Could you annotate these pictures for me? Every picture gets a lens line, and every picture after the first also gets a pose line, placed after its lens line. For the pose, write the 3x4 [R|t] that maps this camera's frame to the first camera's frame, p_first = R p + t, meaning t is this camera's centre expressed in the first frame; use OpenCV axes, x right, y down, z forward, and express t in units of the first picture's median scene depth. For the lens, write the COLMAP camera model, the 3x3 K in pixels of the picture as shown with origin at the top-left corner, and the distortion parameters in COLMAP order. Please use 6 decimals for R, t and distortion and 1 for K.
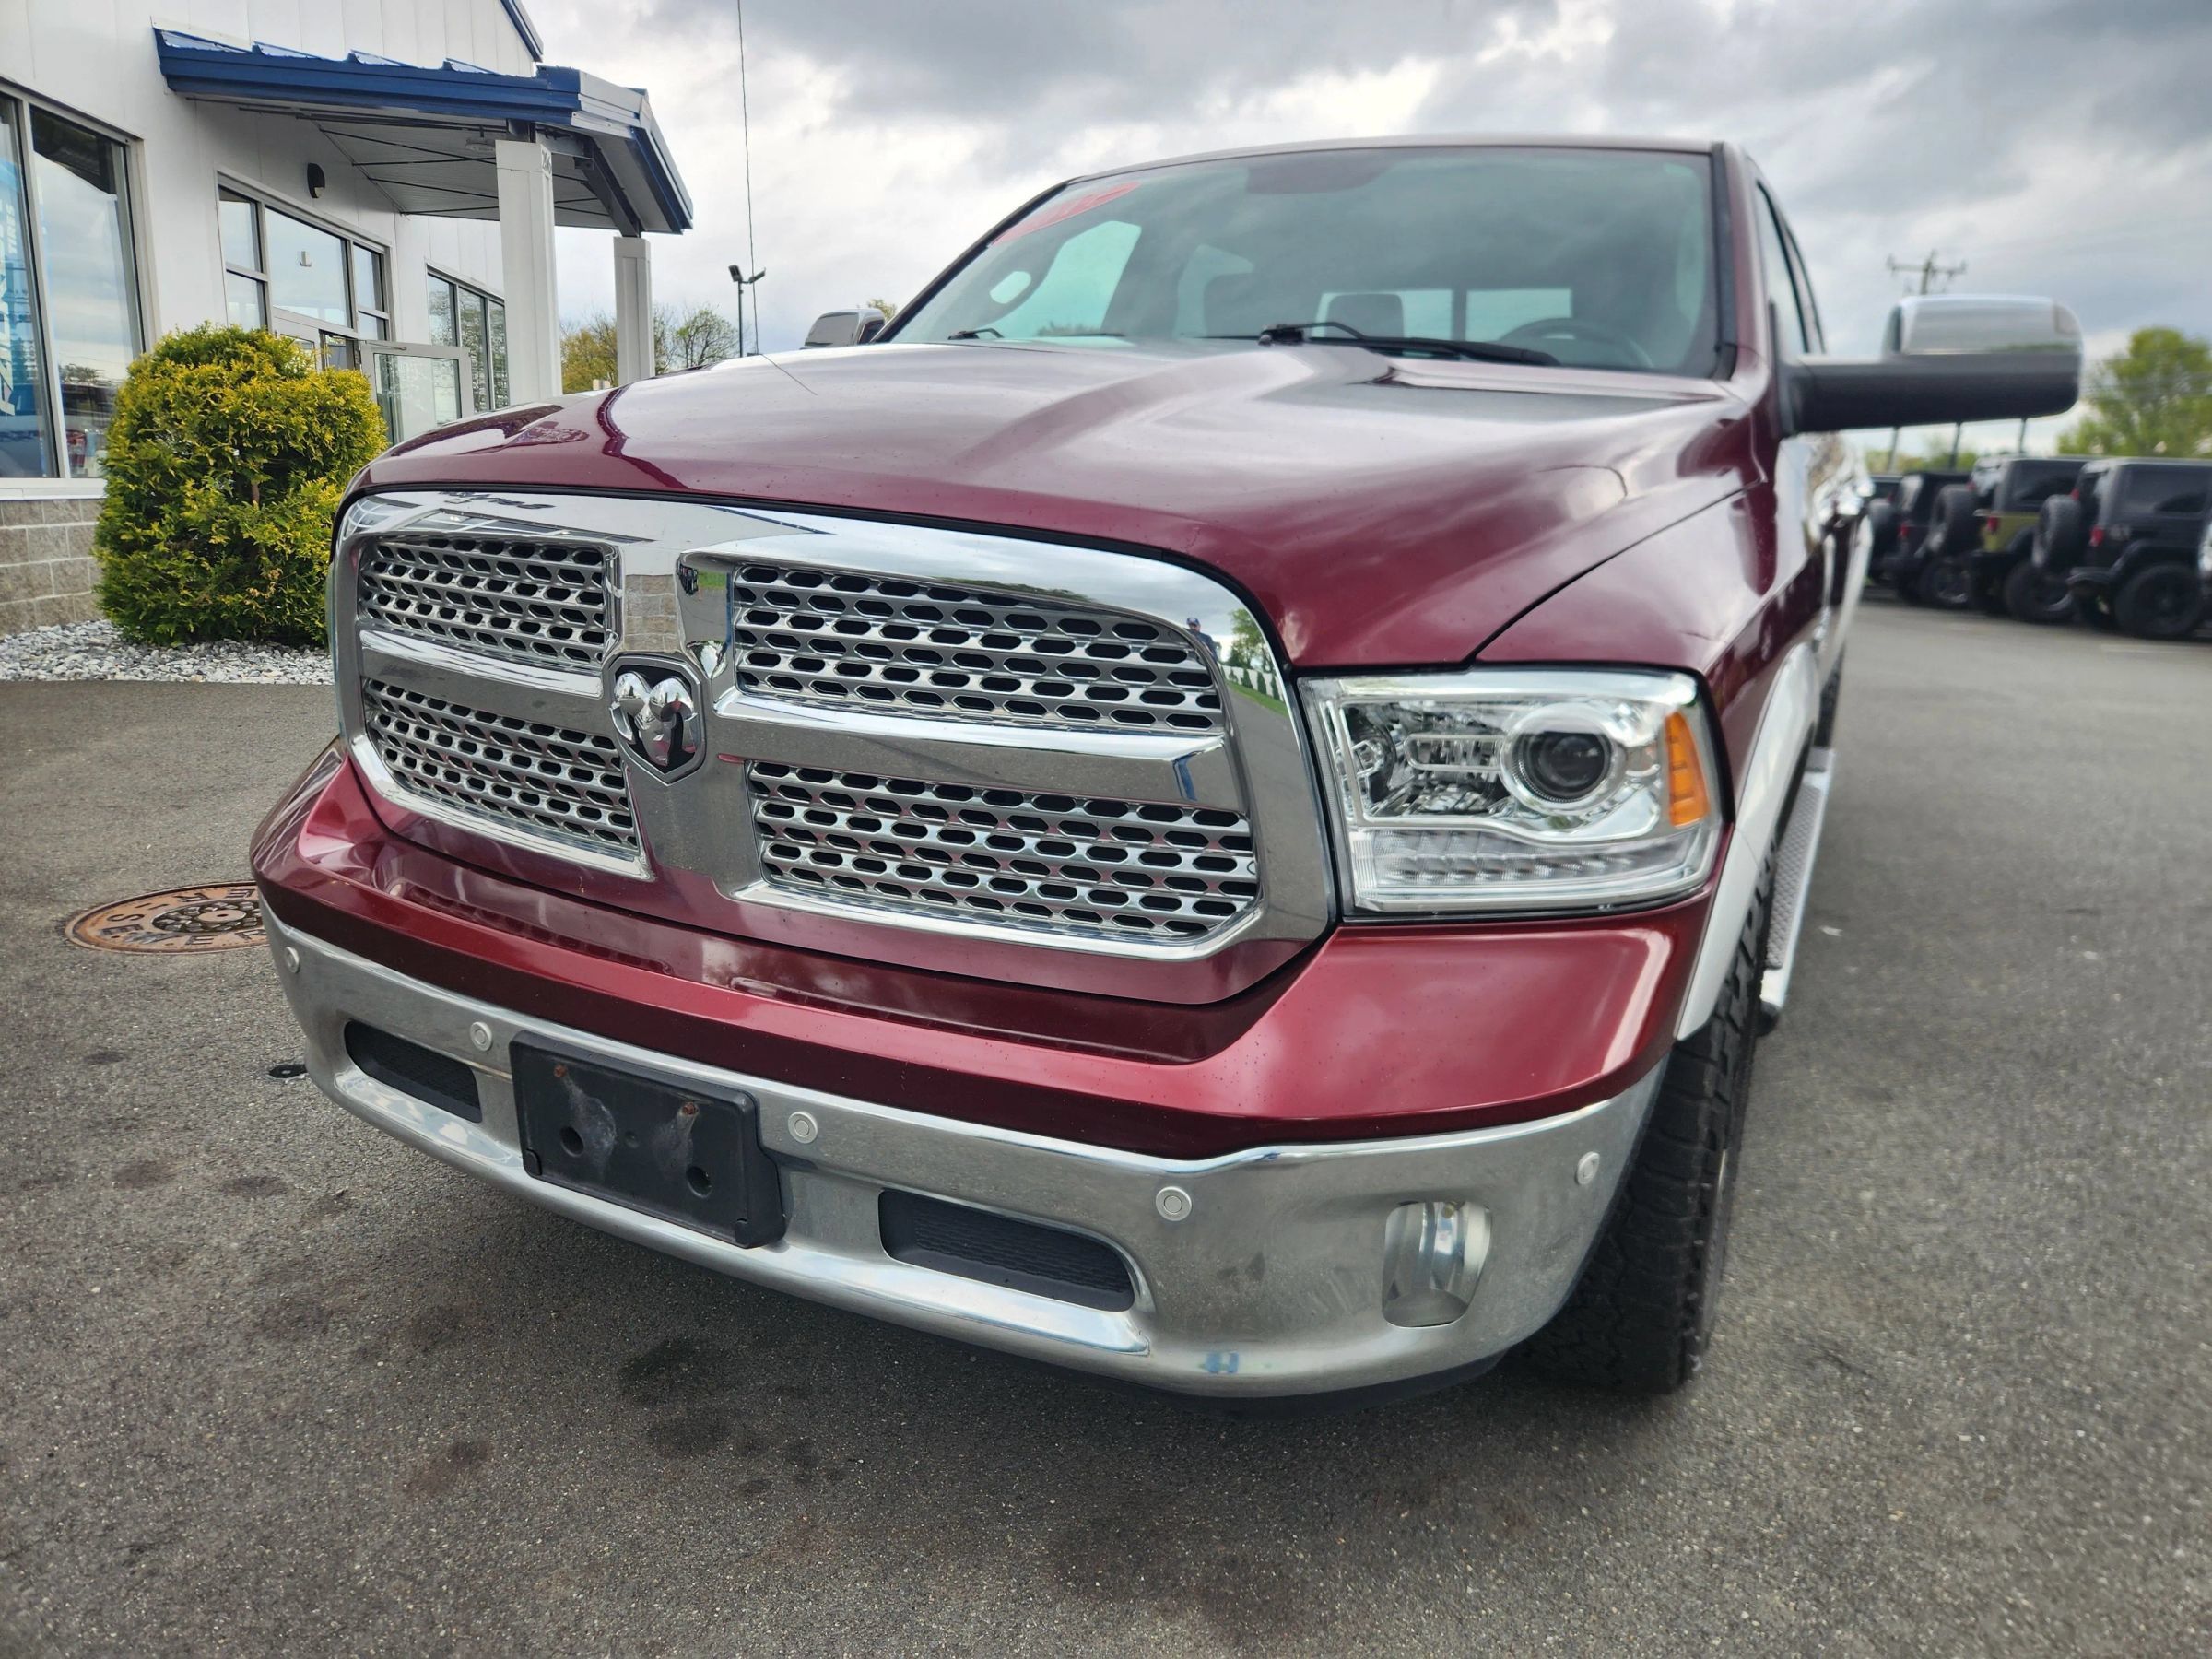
lens RADIAL K [[1481.4, 0, 1114.3], [0, 1481.4, 838.8], [0, 0, 1]] dist [0.067091, -0.054408]
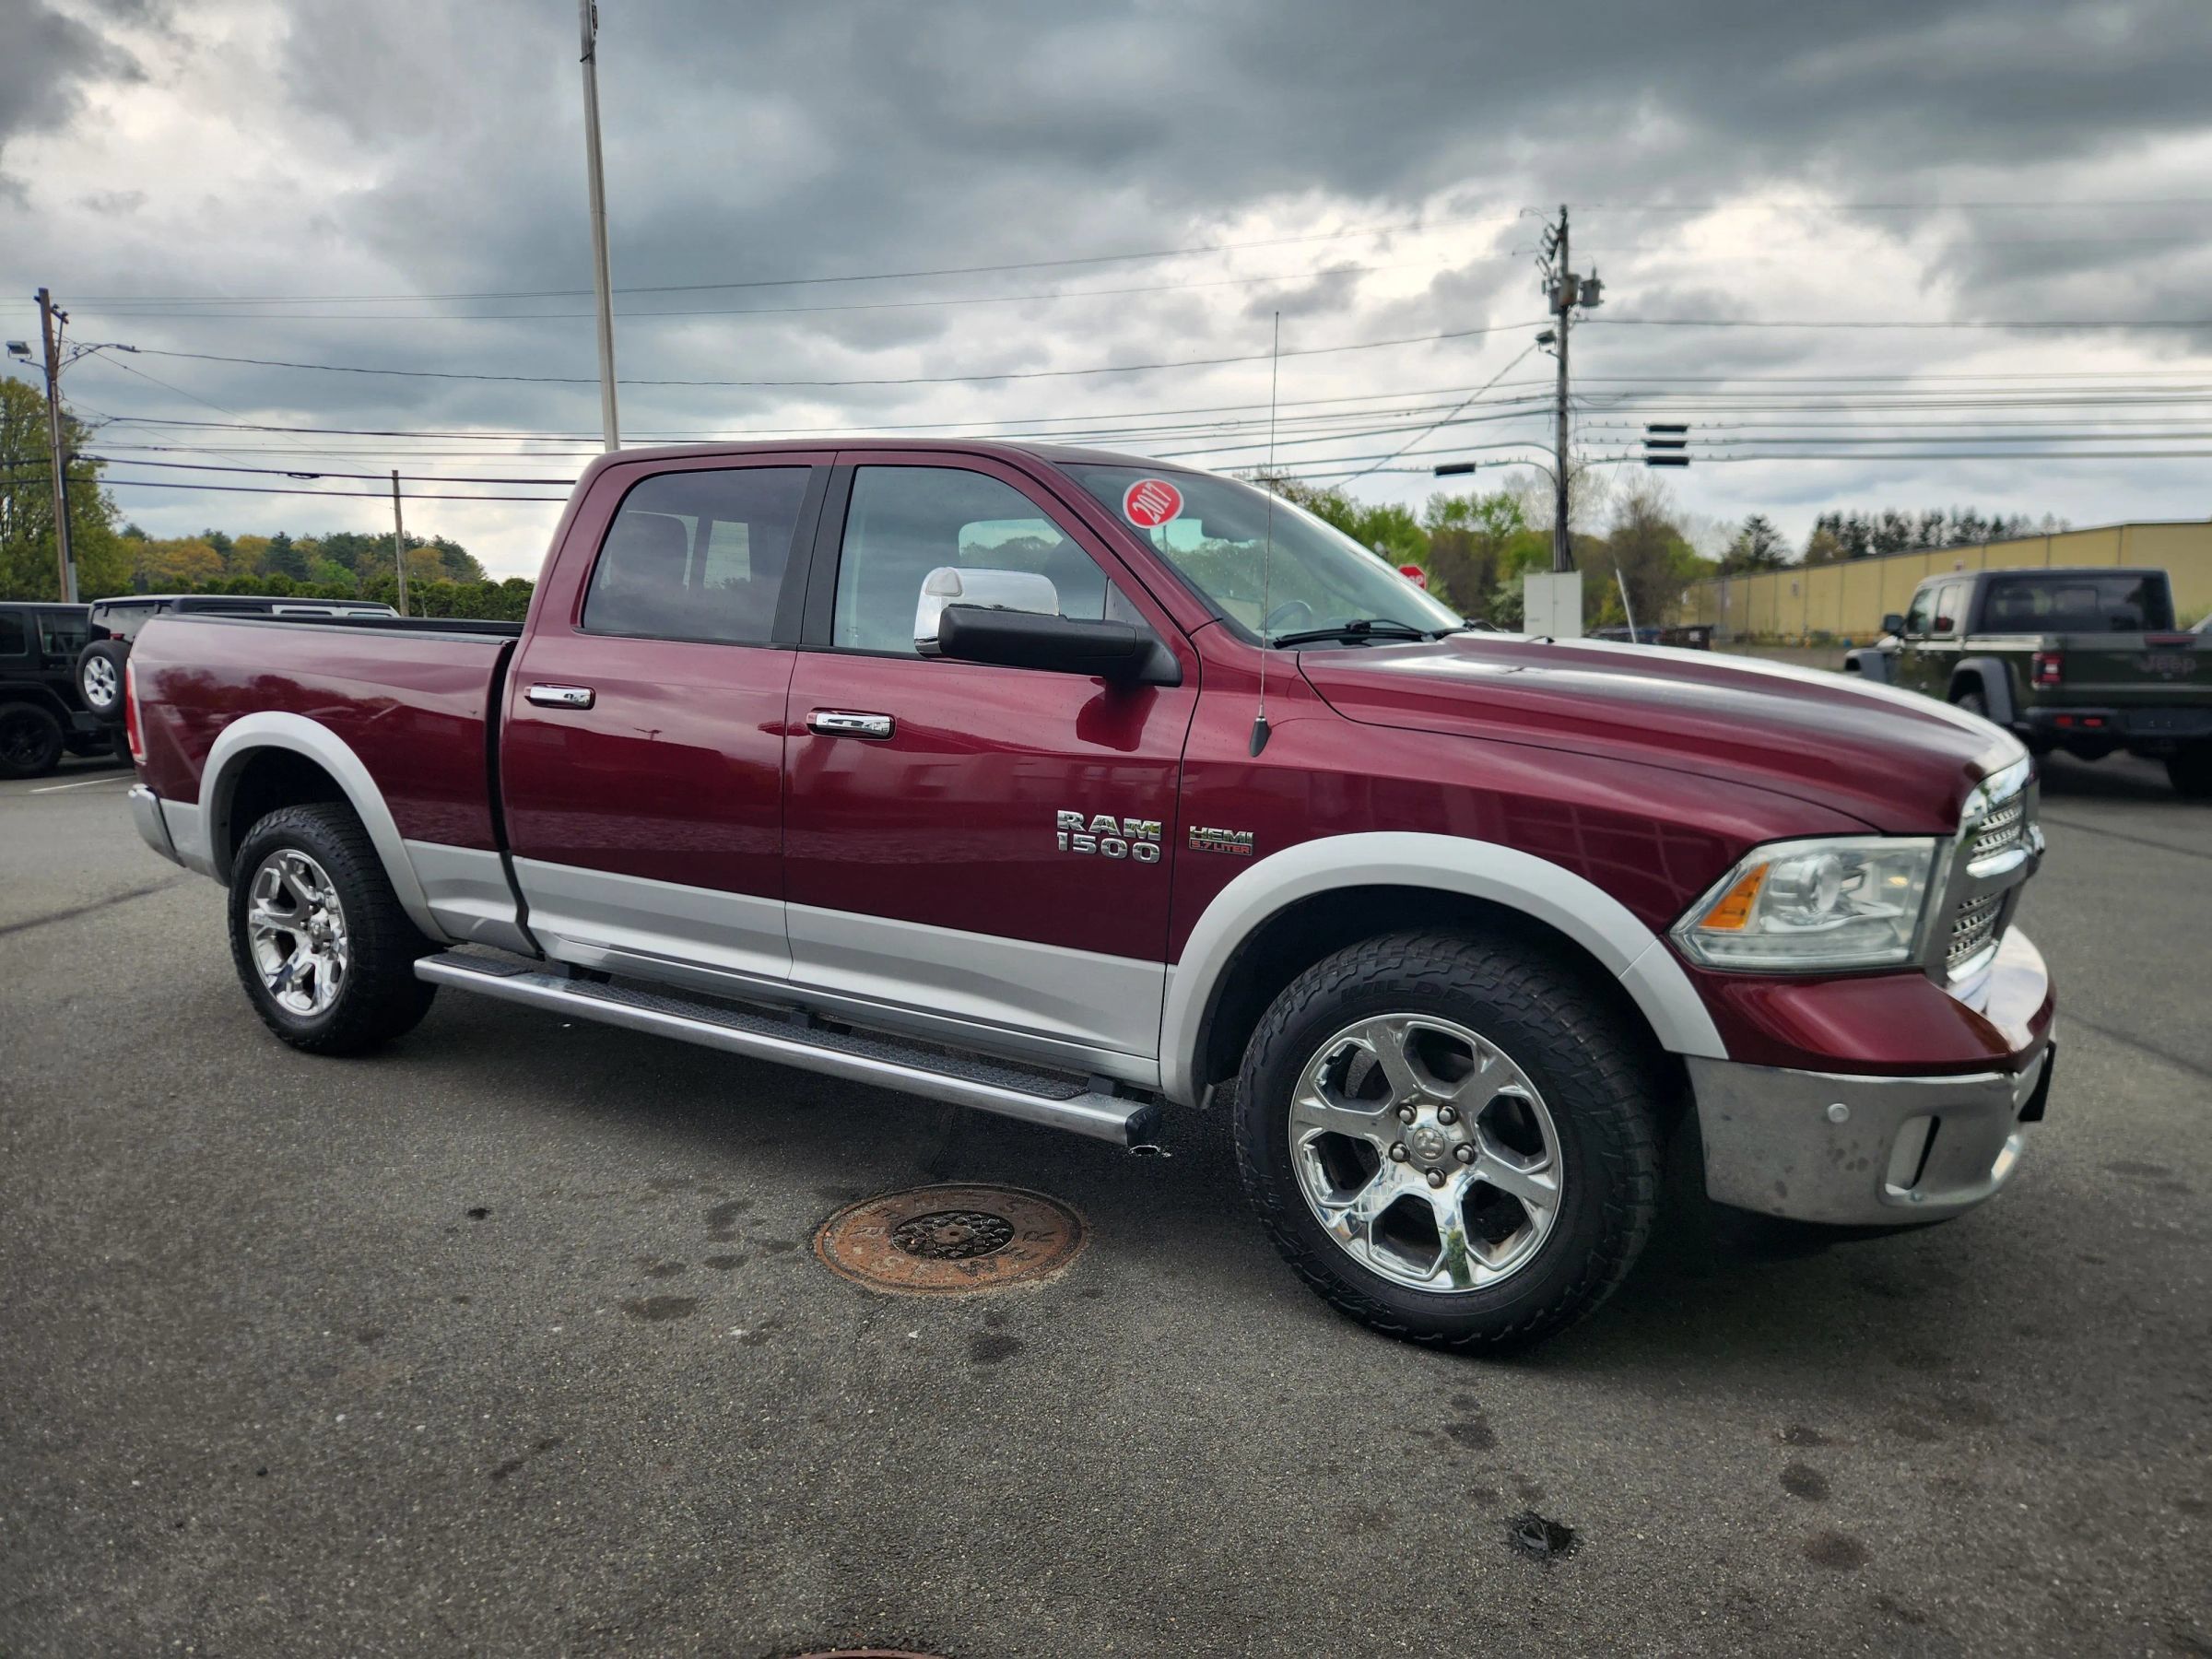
lens RADIAL K [[1481.4, 0, 1095.6], [0, 1481.4, 829.6], [0, 0, 1]] dist [0.067091, -0.054408]
pose [[0.084859, -0.167386, 0.982233, -1.539101], [0.240090, 0.960177, 0.142886, -0.453955], [-0.967035, 0.223699, 0.121667, 1.242345]]
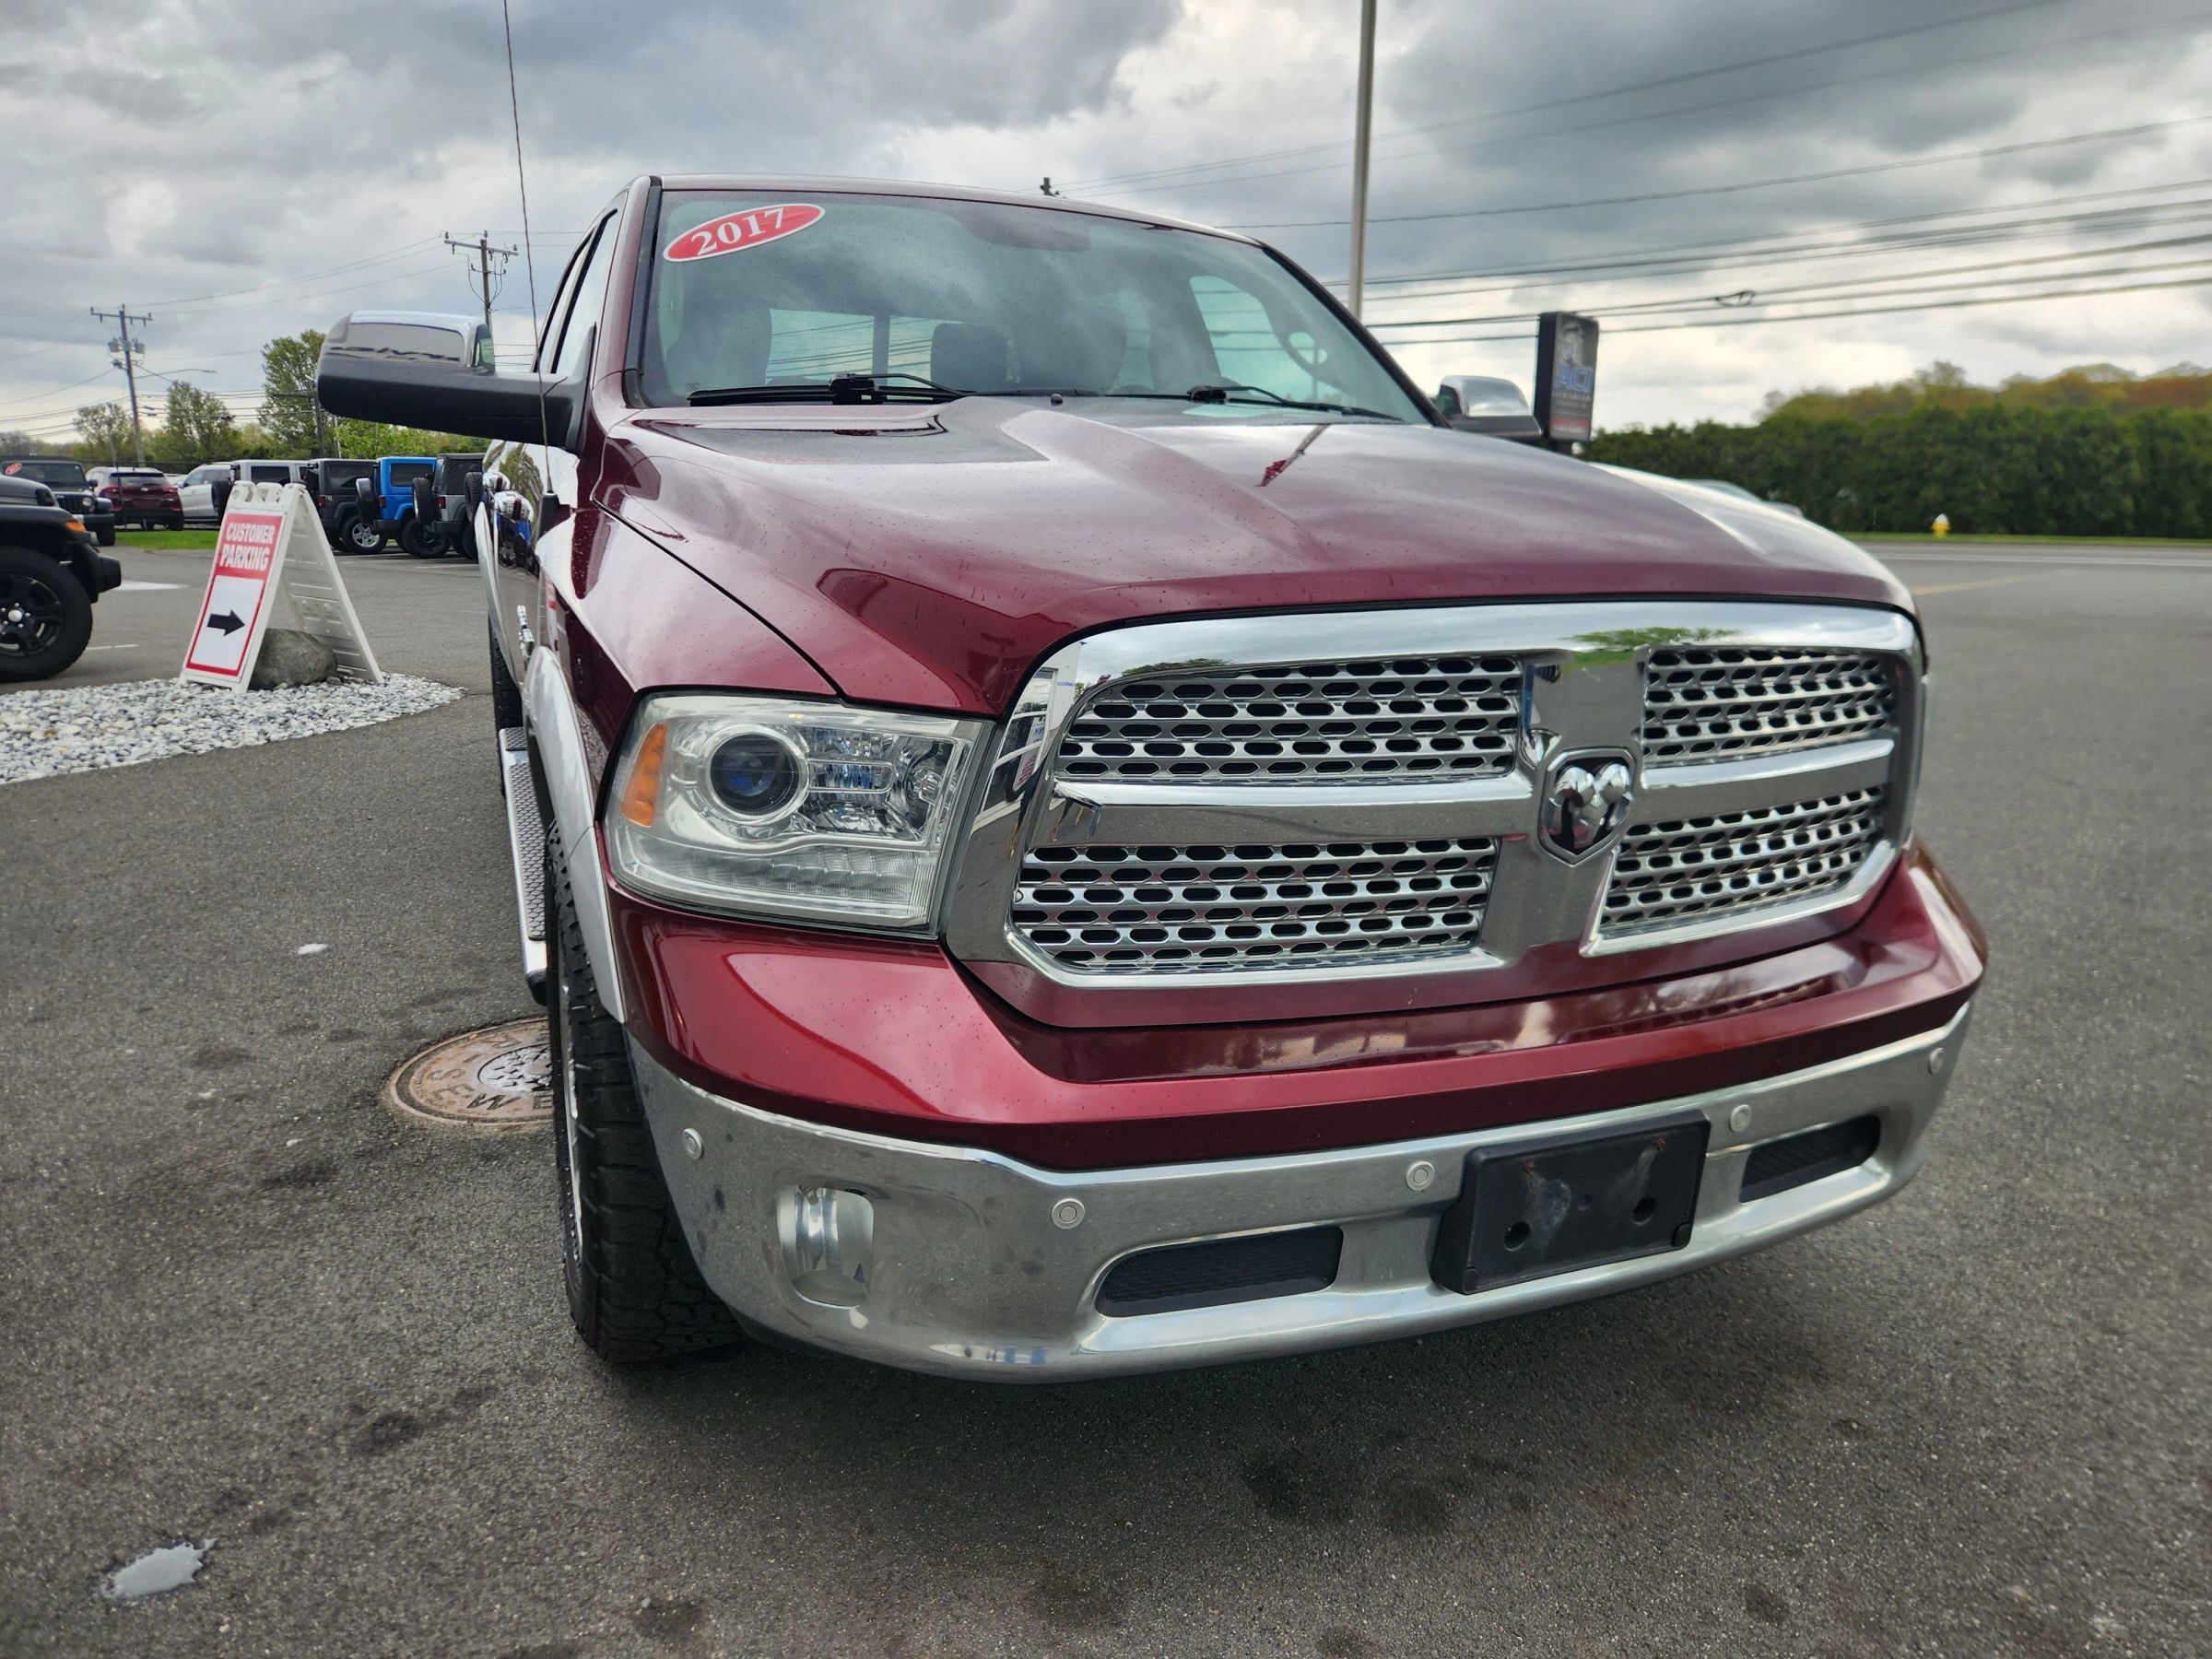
lens RADIAL K [[1481.4, 0, 1111.4], [0, 1481.4, 819.8], [0, 0, 1]] dist [0.067091, -0.054408]
pose [[0.640947, -0.198393, 0.741504, -0.821523], [0.192044, 0.976745, 0.095333, -0.148128], [-0.743173, 0.081298, 0.664142, 0.338707]]
